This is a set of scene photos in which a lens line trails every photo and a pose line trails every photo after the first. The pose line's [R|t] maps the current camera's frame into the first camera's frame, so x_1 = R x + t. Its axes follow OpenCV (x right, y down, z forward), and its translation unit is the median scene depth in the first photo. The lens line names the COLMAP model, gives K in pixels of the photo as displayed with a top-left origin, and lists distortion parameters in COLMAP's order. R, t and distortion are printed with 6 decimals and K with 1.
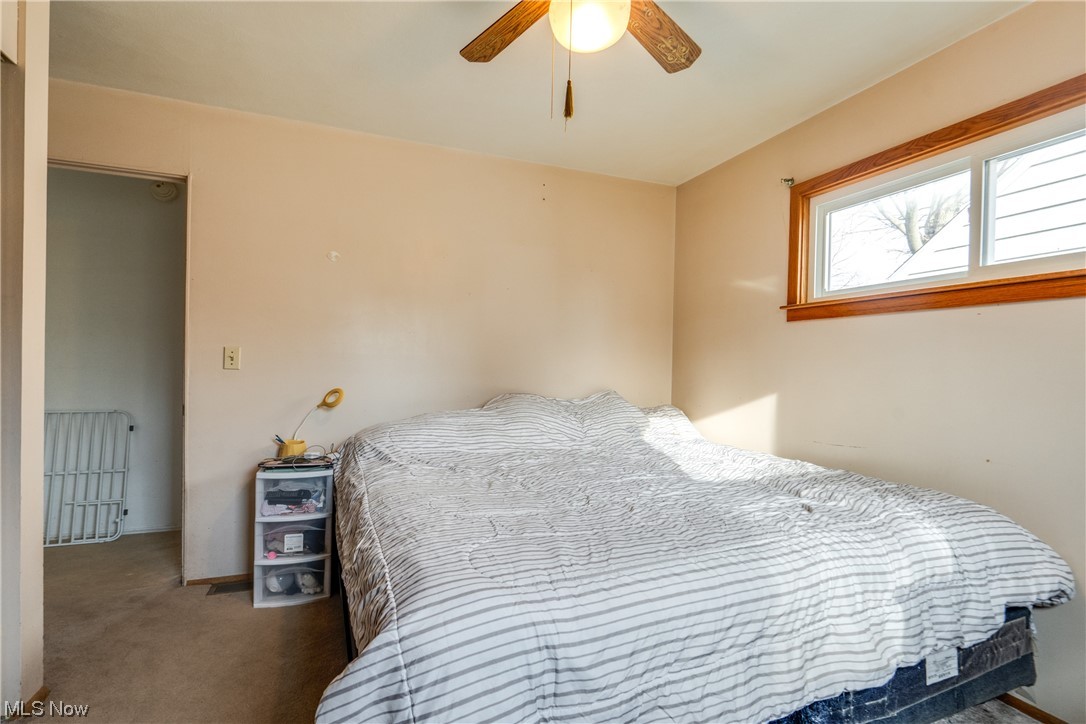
lens RADIAL K [[484.9, 0, 543.0], [0, 484.9, 362.0], [0, 0, 1]] dist [0.000465, 0.000087]
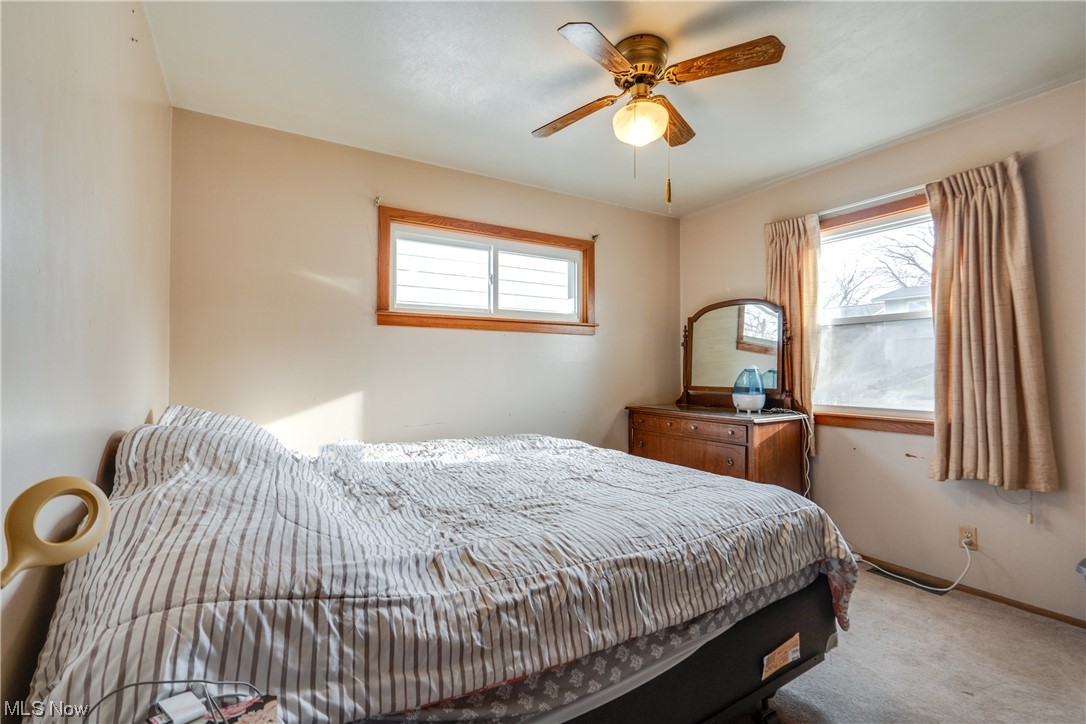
lens RADIAL K [[484.9, 0, 543.0], [0, 484.9, 362.0], [0, 0, 1]] dist [0.000465, 0.000087]
pose [[-0.165774, -0.002211, 0.986161, -0.681357], [0.004717, 0.999984, 0.003035, 0.000169], [-0.986153, 0.005155, -0.165761, 0.839348]]
